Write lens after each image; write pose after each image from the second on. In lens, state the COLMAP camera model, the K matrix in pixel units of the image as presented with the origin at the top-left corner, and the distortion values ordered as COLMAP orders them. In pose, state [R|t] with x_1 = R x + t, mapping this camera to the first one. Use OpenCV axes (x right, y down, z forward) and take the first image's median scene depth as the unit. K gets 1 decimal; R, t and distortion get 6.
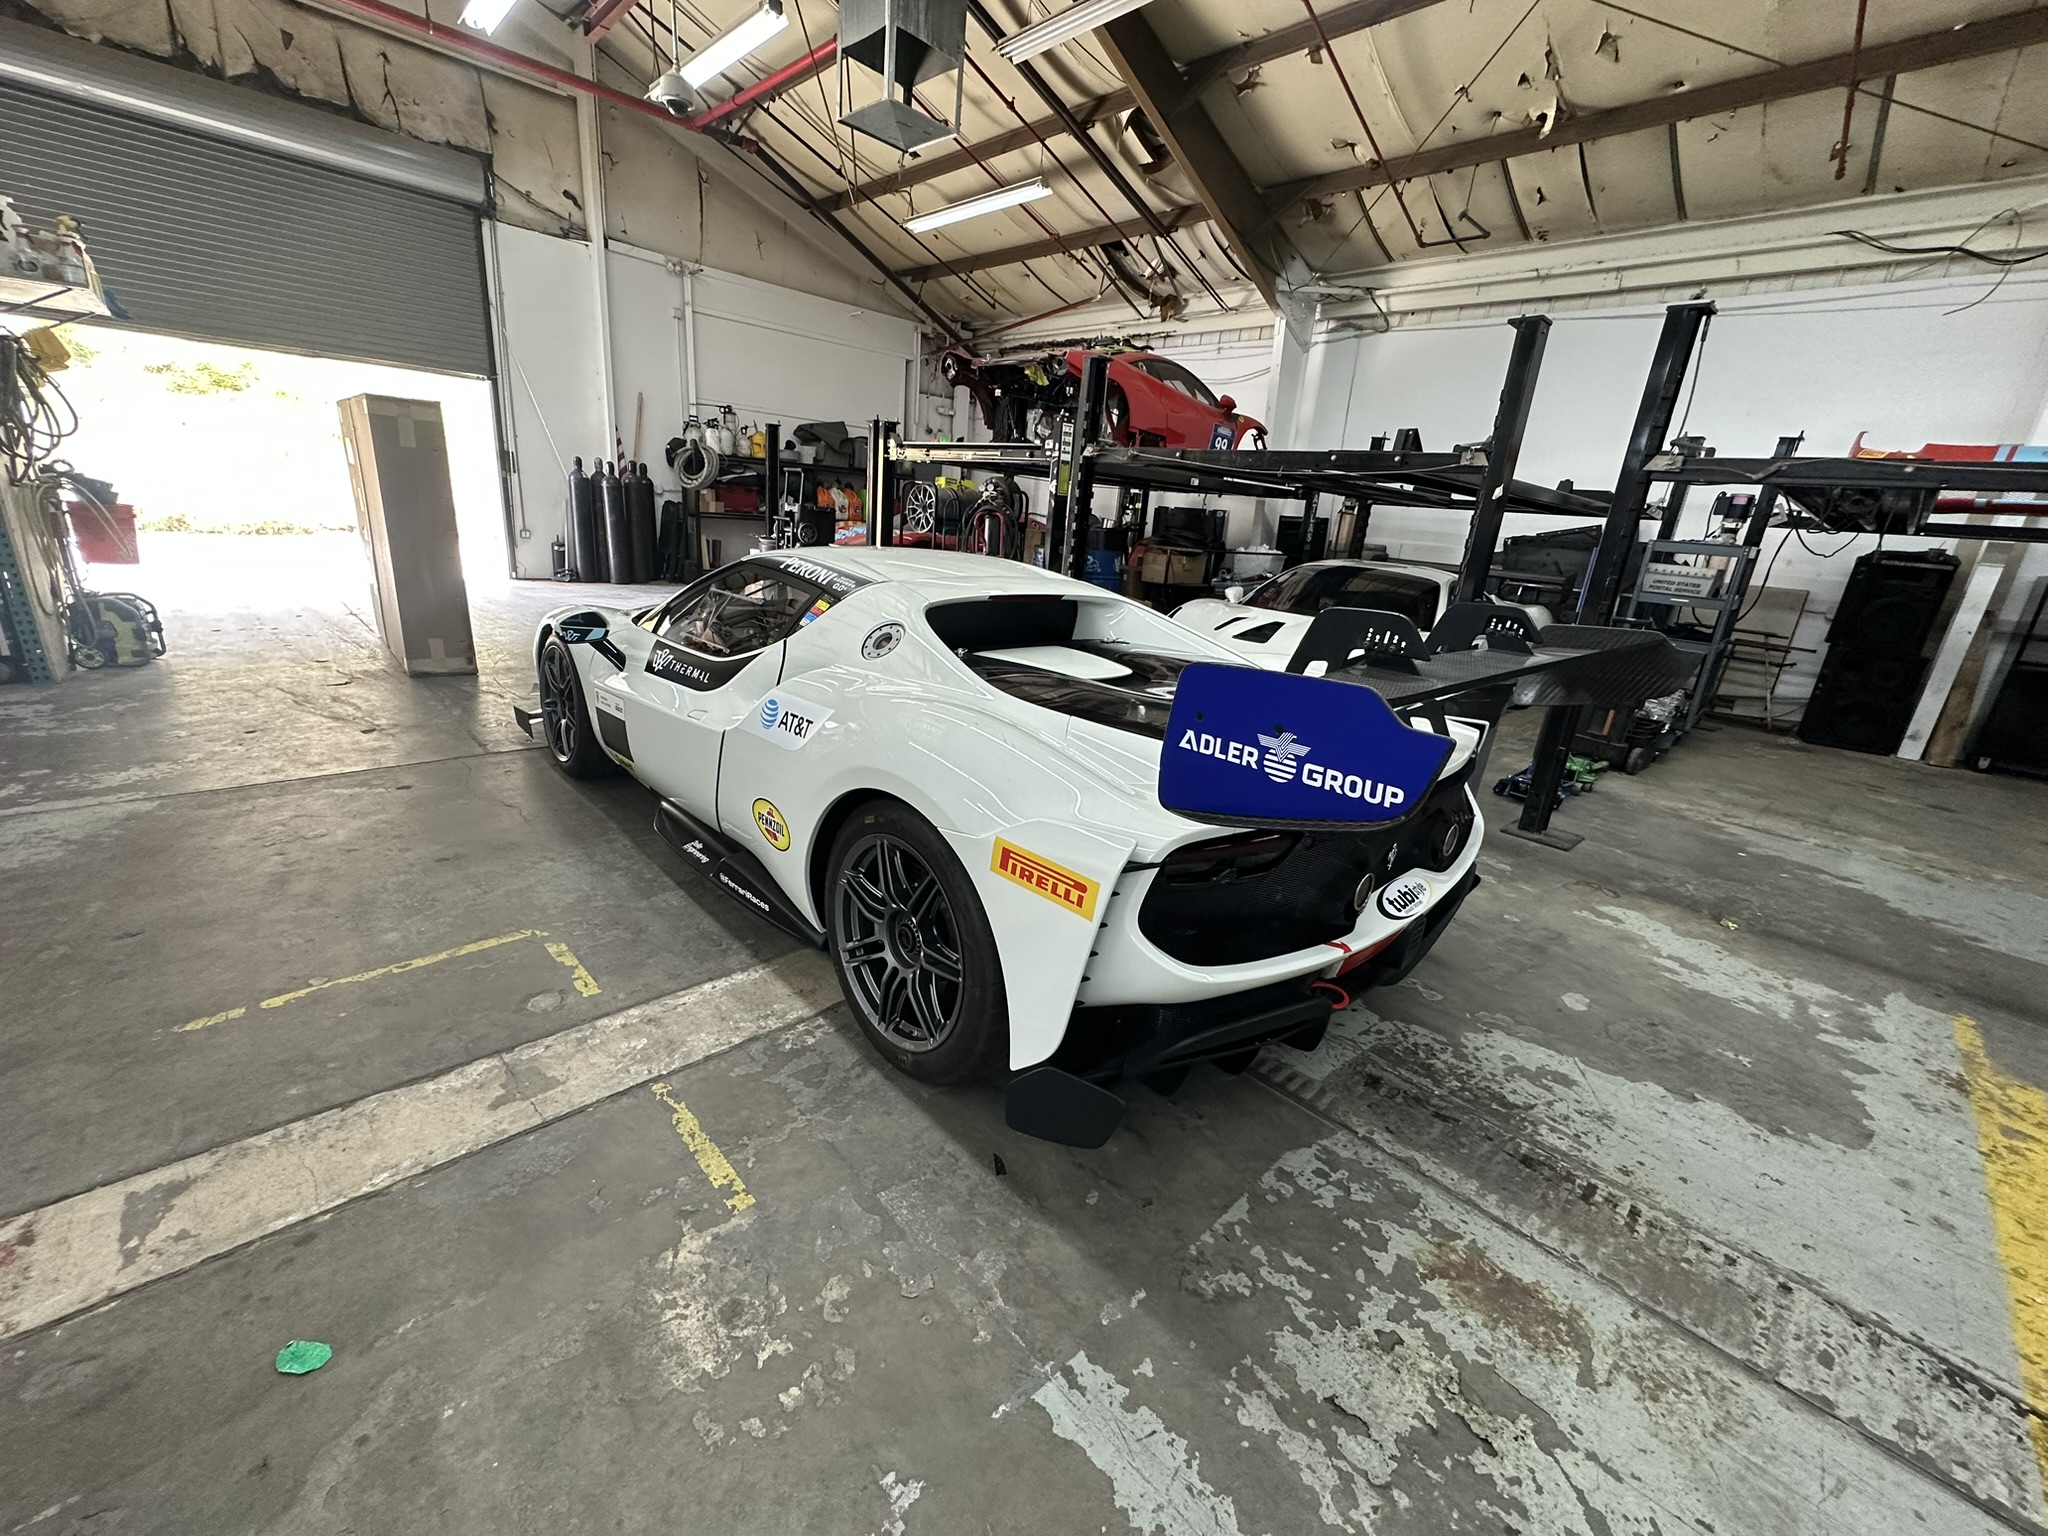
lens RADIAL K [[813.4, 0, 1024.0], [0, 813.4, 768.0], [0, 0, 1]] dist [-0.000688, -0.000211]
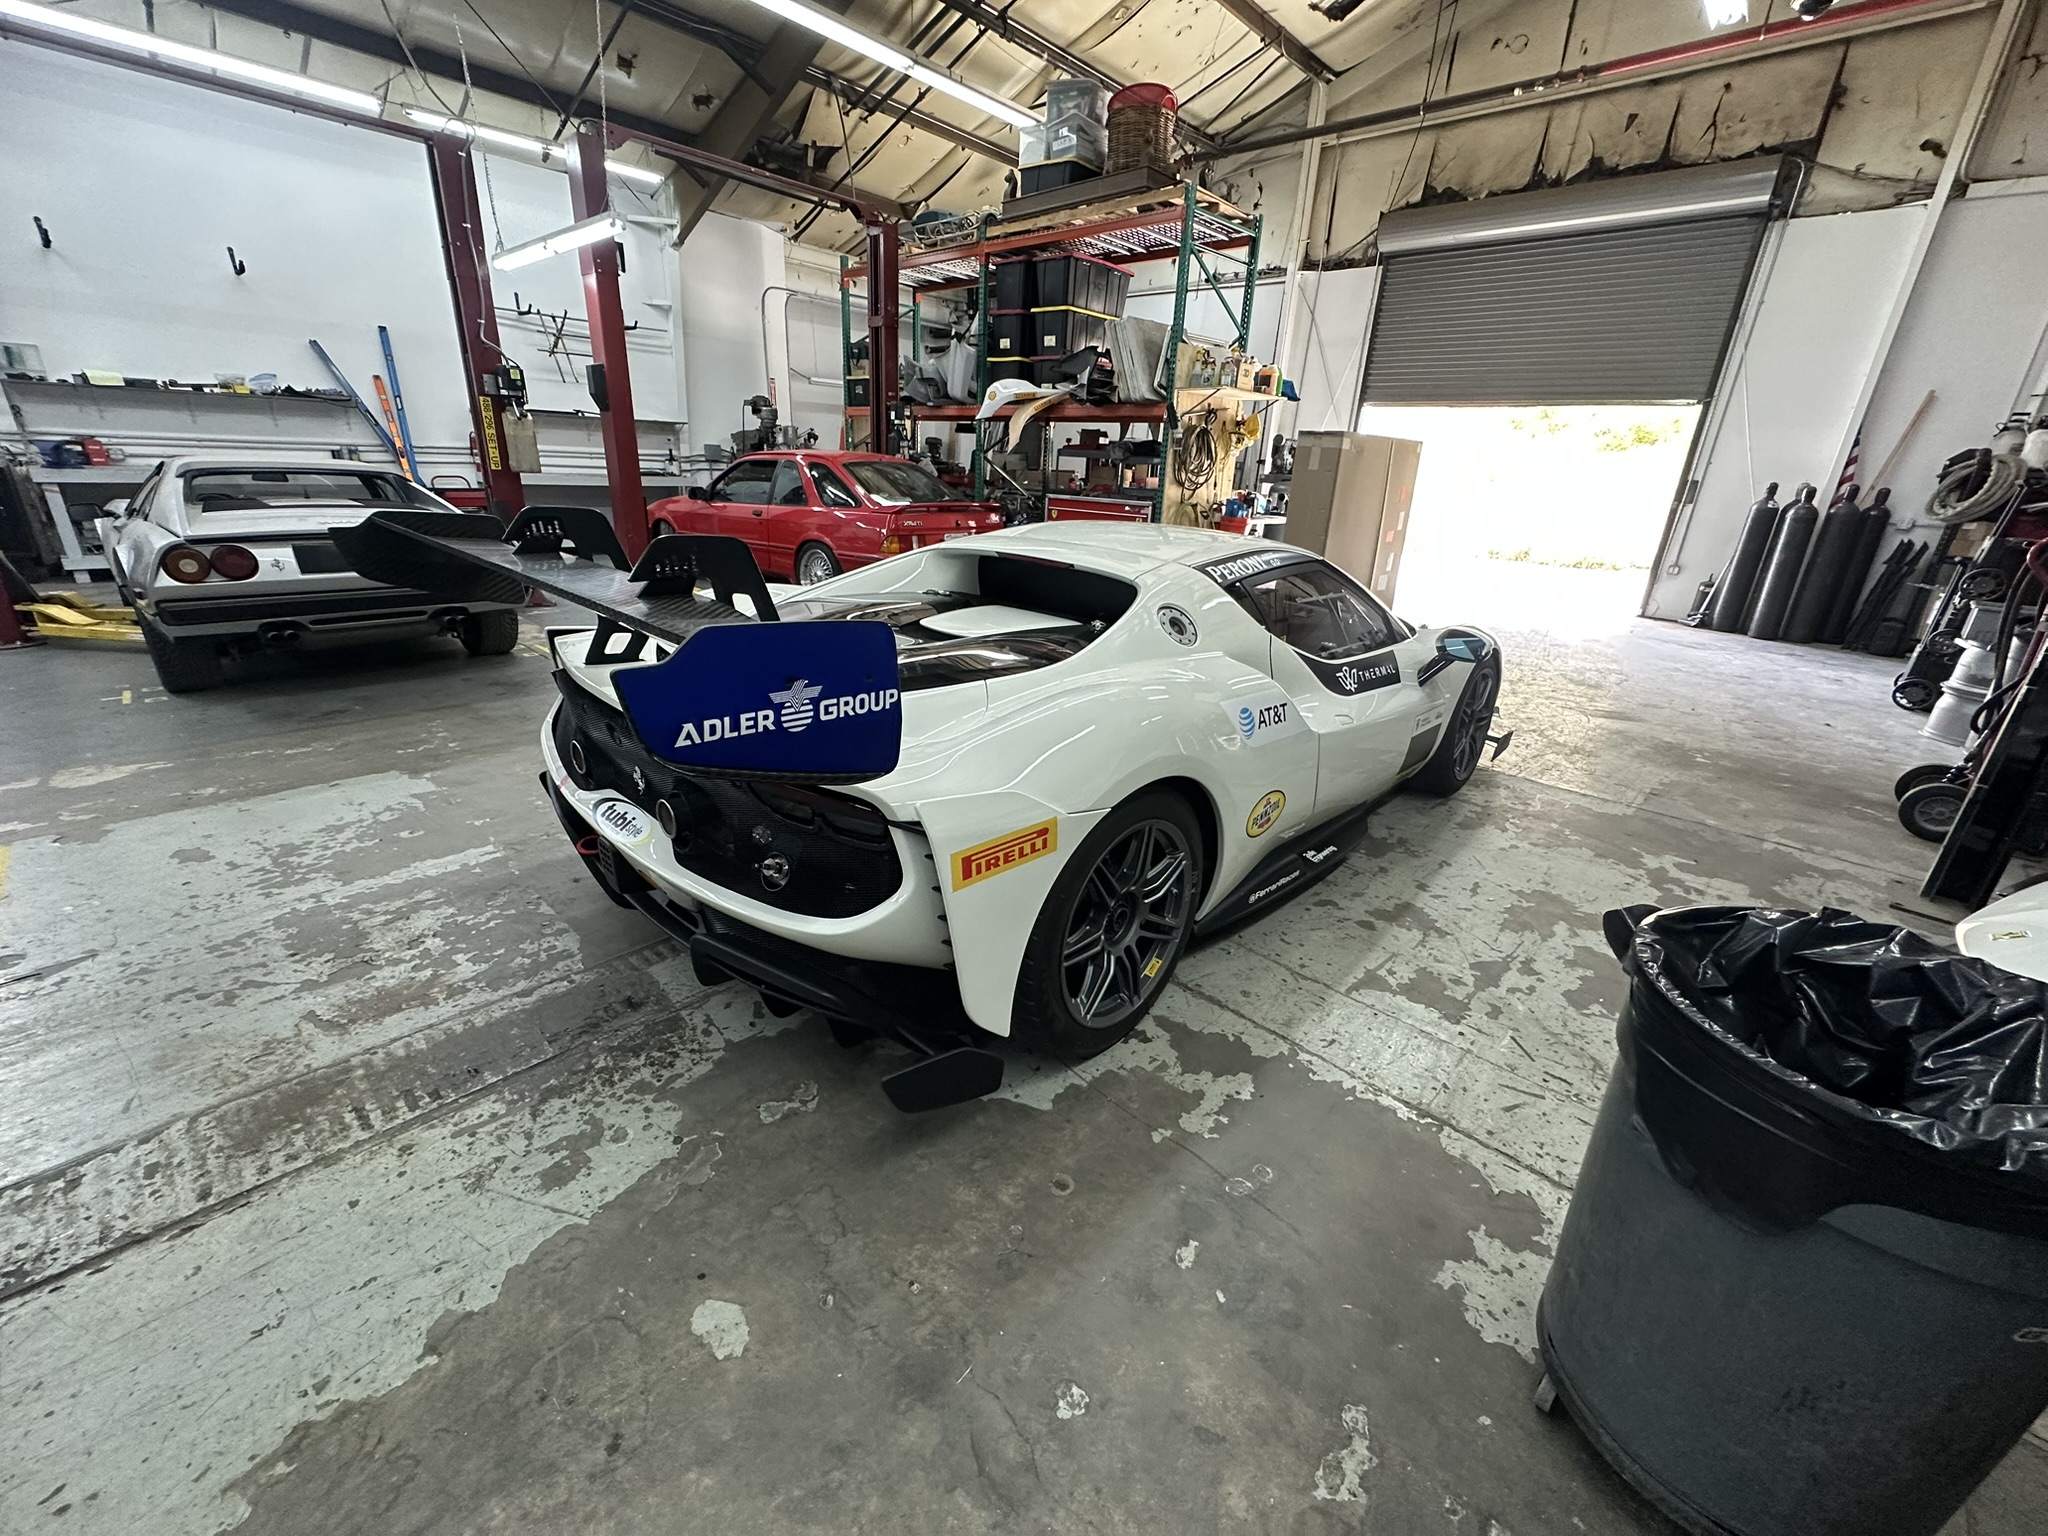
lens RADIAL K [[813.3, 0, 1020.6], [0, 813.3, 766.6], [0, 0, 1]] dist [-0.002442, 0.000494]
pose [[0.054120, 0.280837, -0.958228, 1.324442], [-0.344469, 0.905975, 0.246068, -0.287435], [0.937236, 0.316763, 0.145771, 1.203433]]
